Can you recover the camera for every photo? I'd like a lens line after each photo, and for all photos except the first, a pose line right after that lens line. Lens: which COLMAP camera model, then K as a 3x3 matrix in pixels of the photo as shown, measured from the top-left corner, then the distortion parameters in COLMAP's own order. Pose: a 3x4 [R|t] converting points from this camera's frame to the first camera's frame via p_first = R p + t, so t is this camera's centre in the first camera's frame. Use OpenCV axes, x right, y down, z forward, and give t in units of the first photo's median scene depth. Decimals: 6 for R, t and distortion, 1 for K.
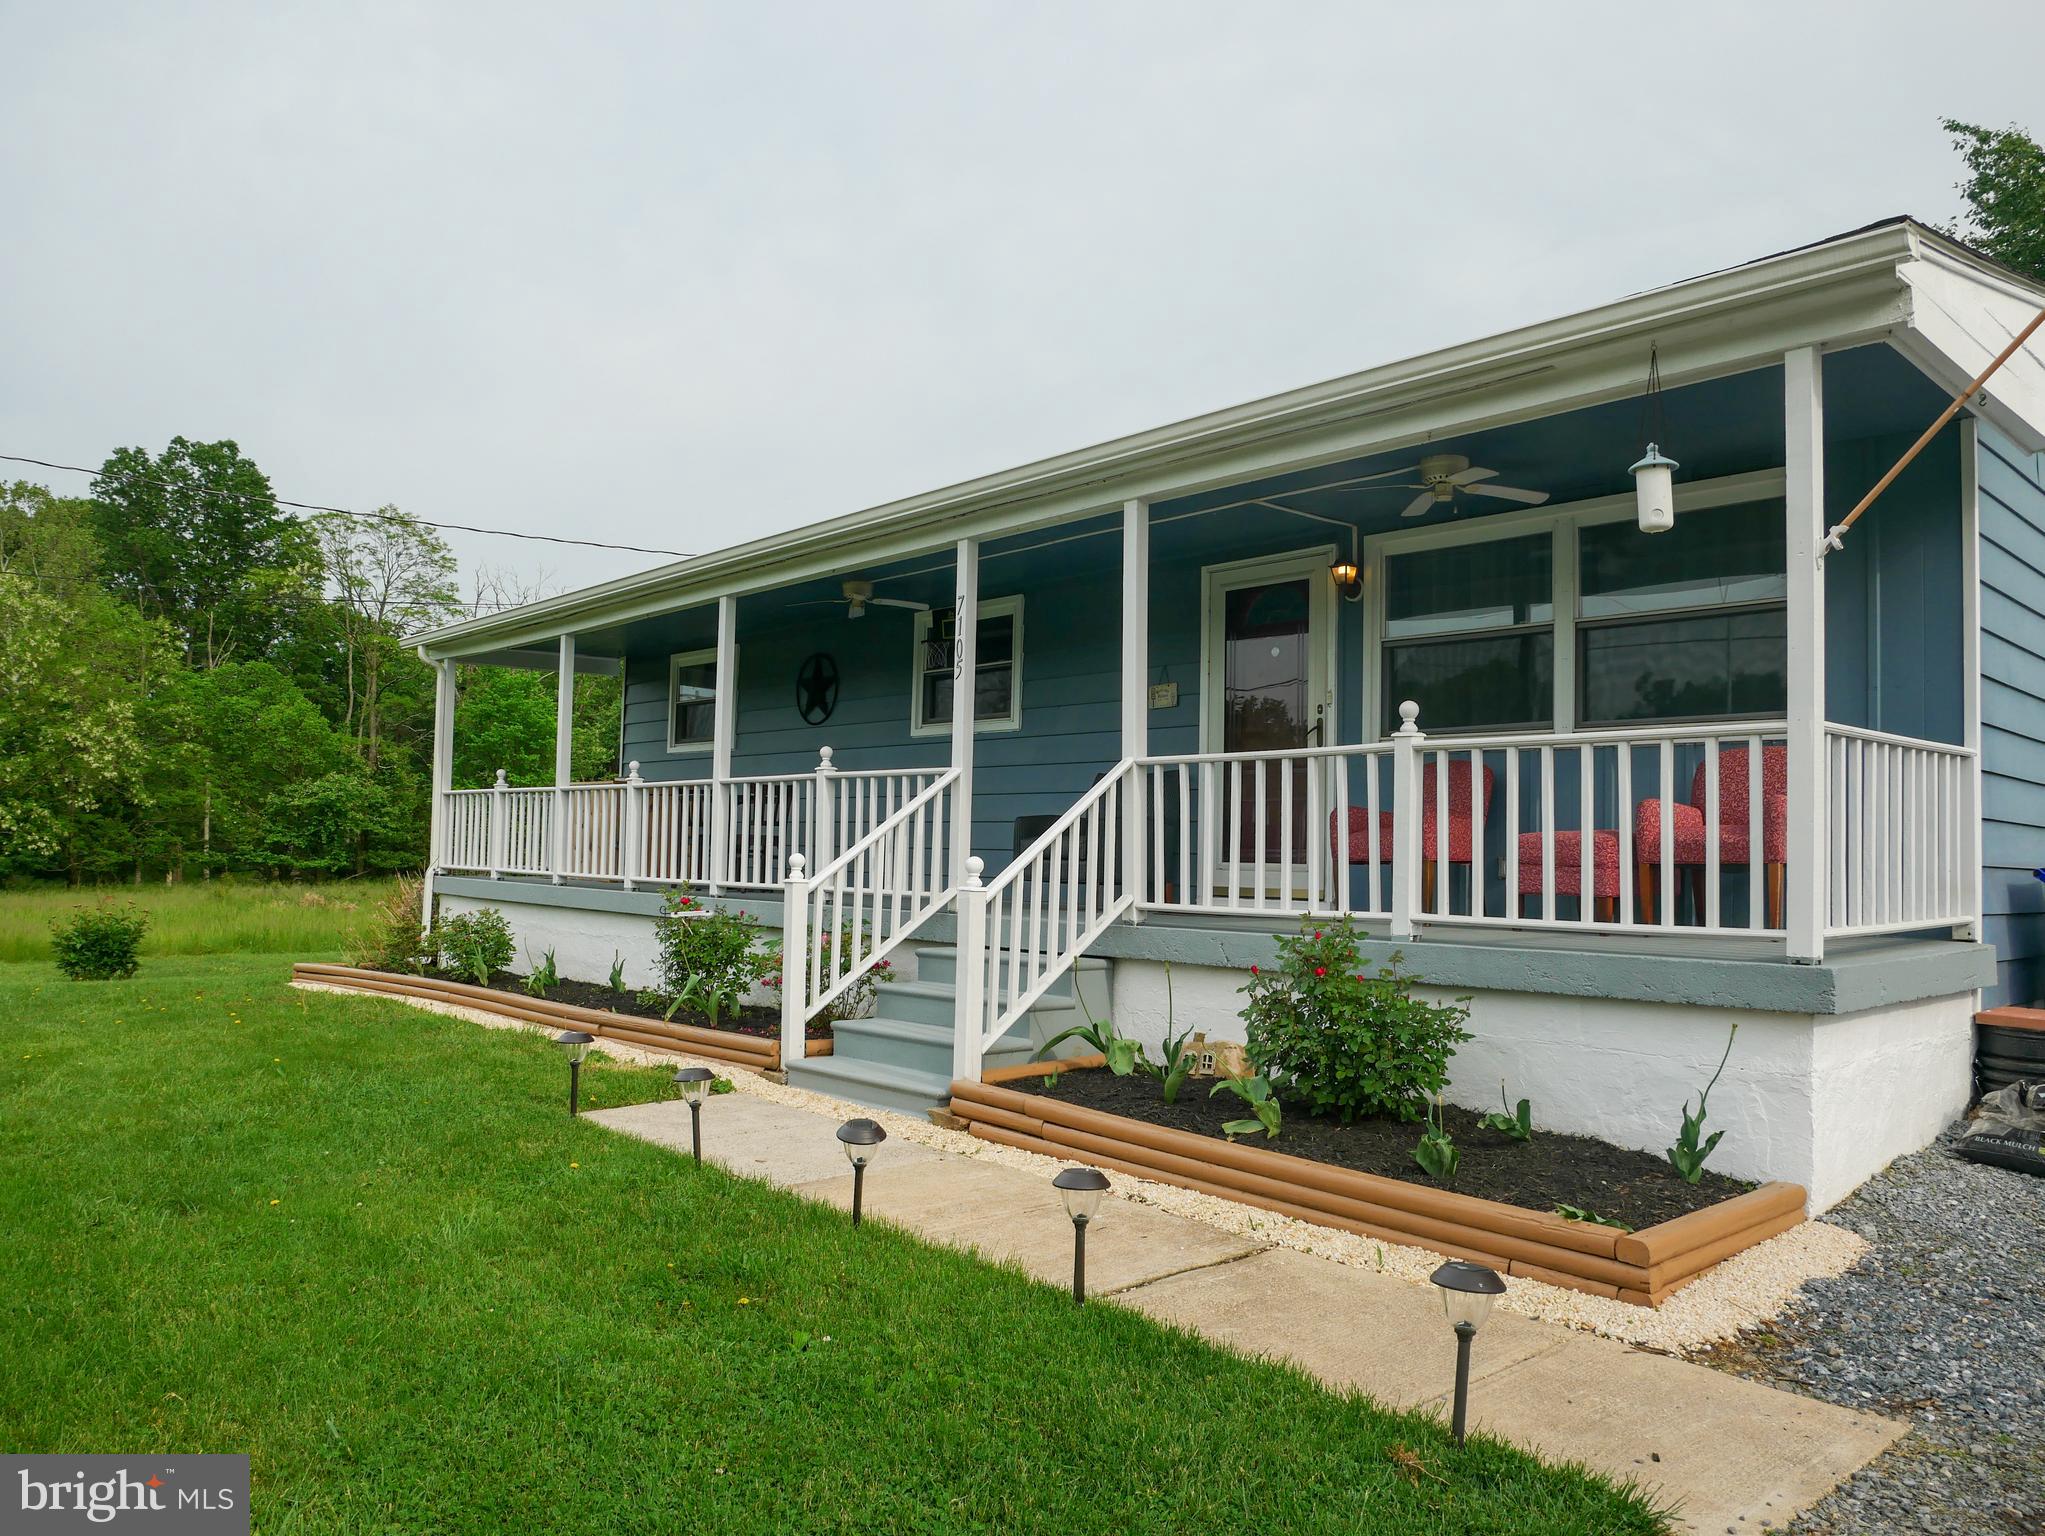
lens RADIAL K [[1468.3, 0, 1022.5], [0, 1468.3, 768.0], [0, 0, 1]] dist [0.000463, -0.001100]
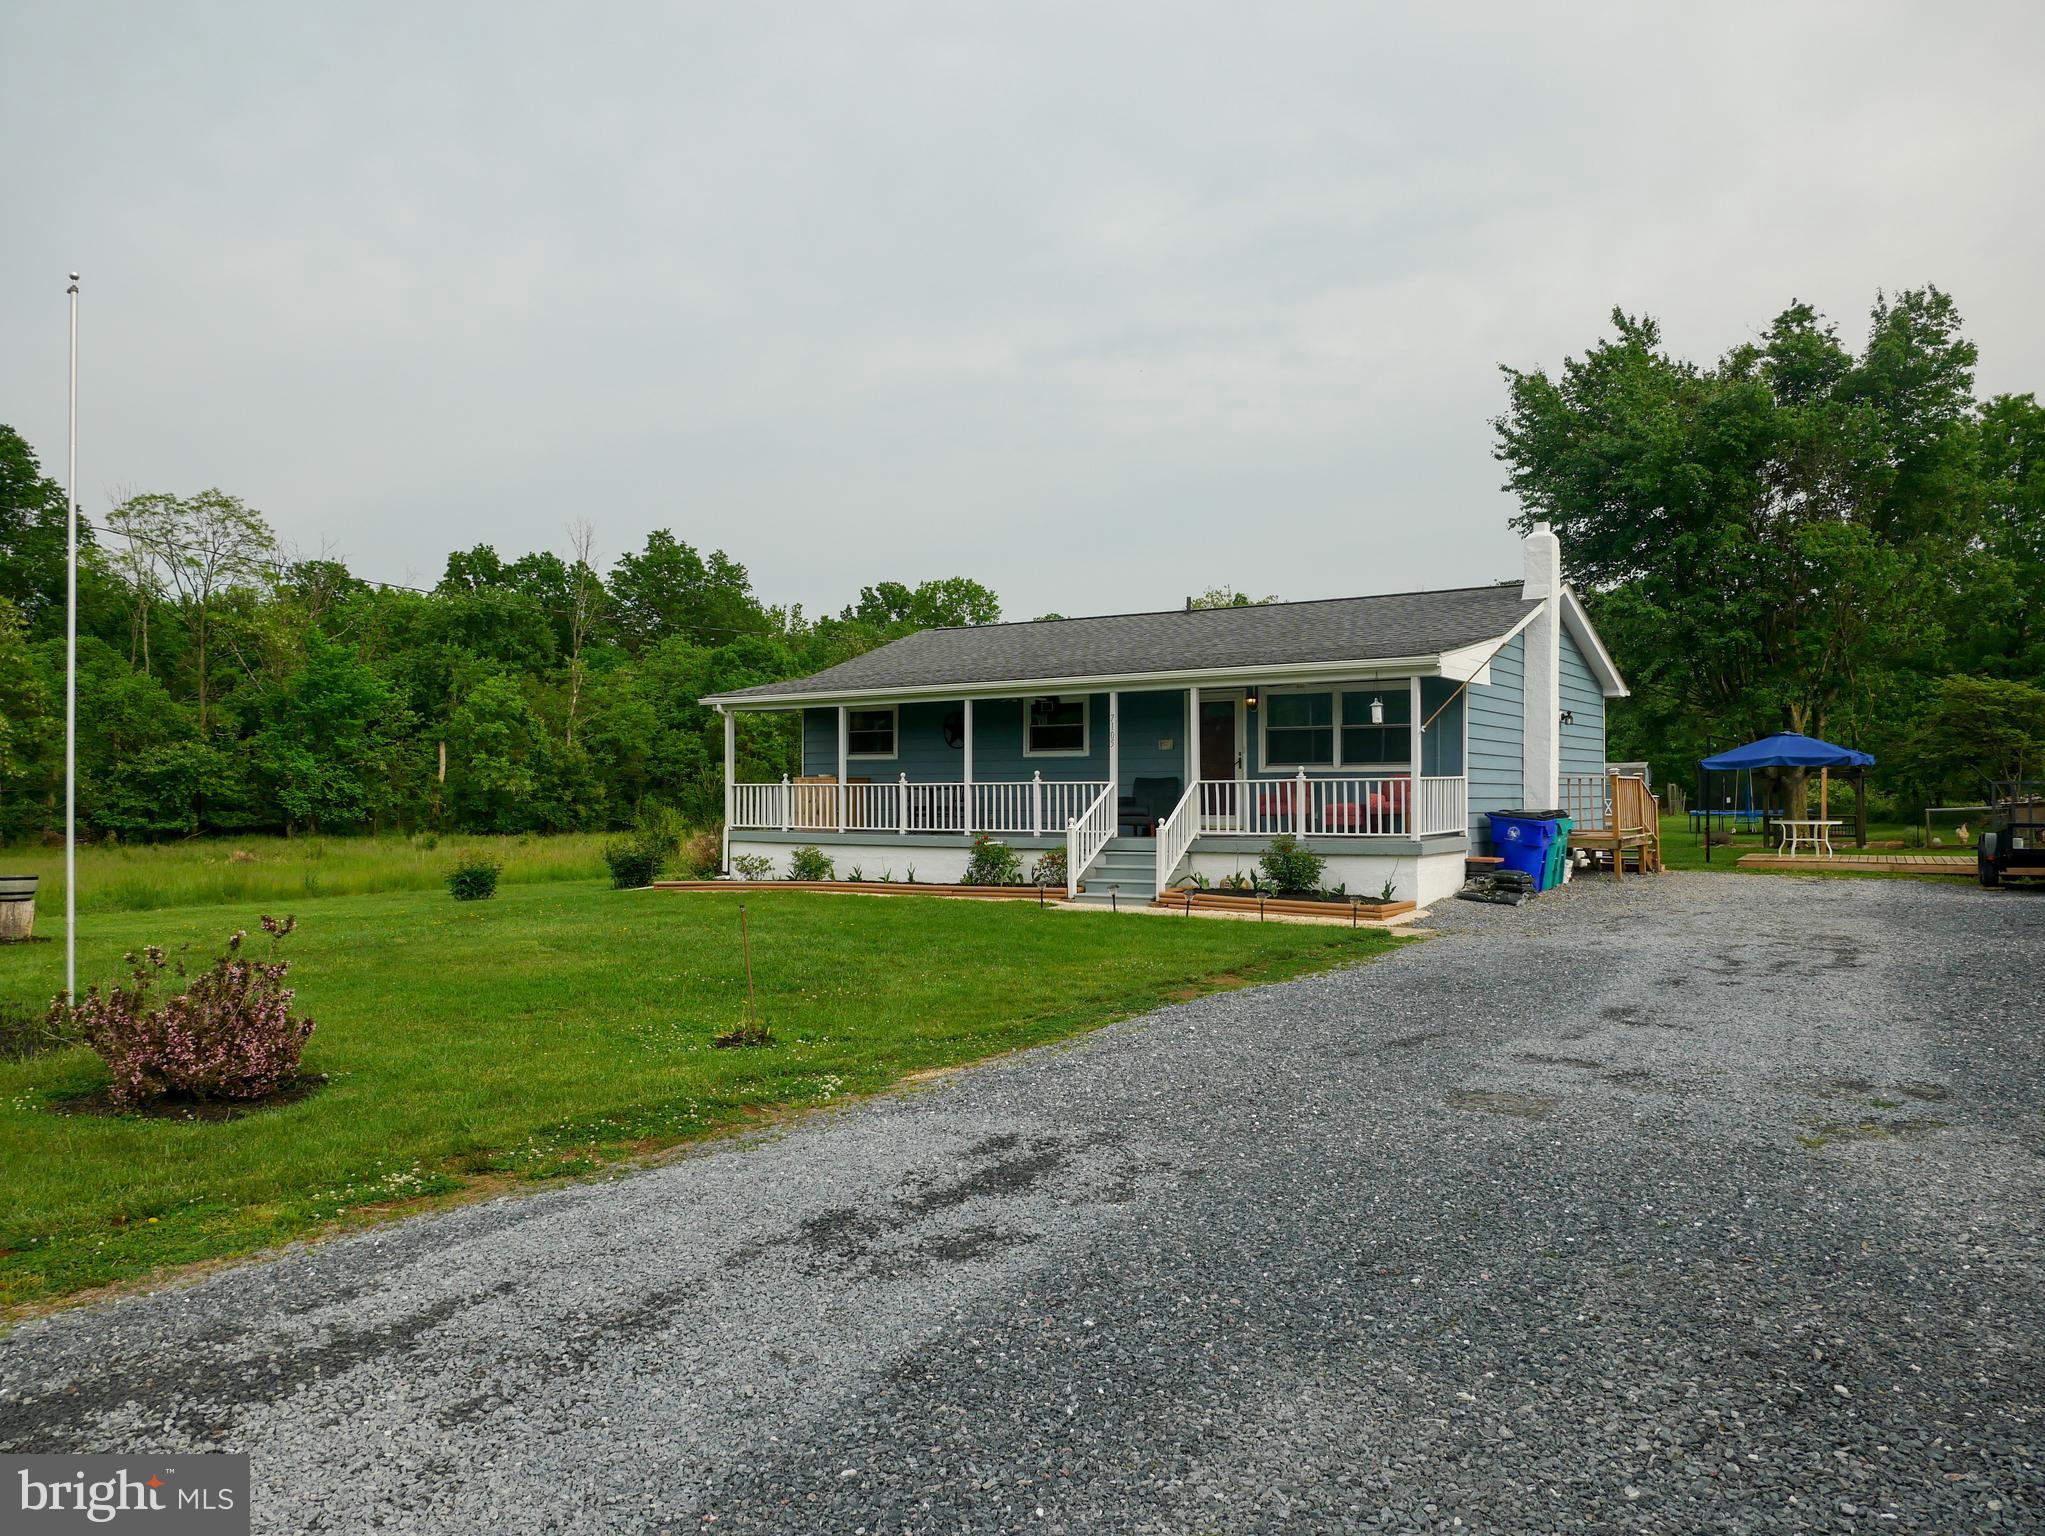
lens RADIAL K [[1408.3, 0, 1022.5], [0, 1408.3, 768.0], [0, 0, 1]] dist [0.004580, 0.001605]
pose [[0.978675, -0.021571, 0.204281, -0.804436], [0.012908, 0.998964, 0.043646, -0.154575], [-0.205011, -0.040079, 0.977939, -1.571108]]
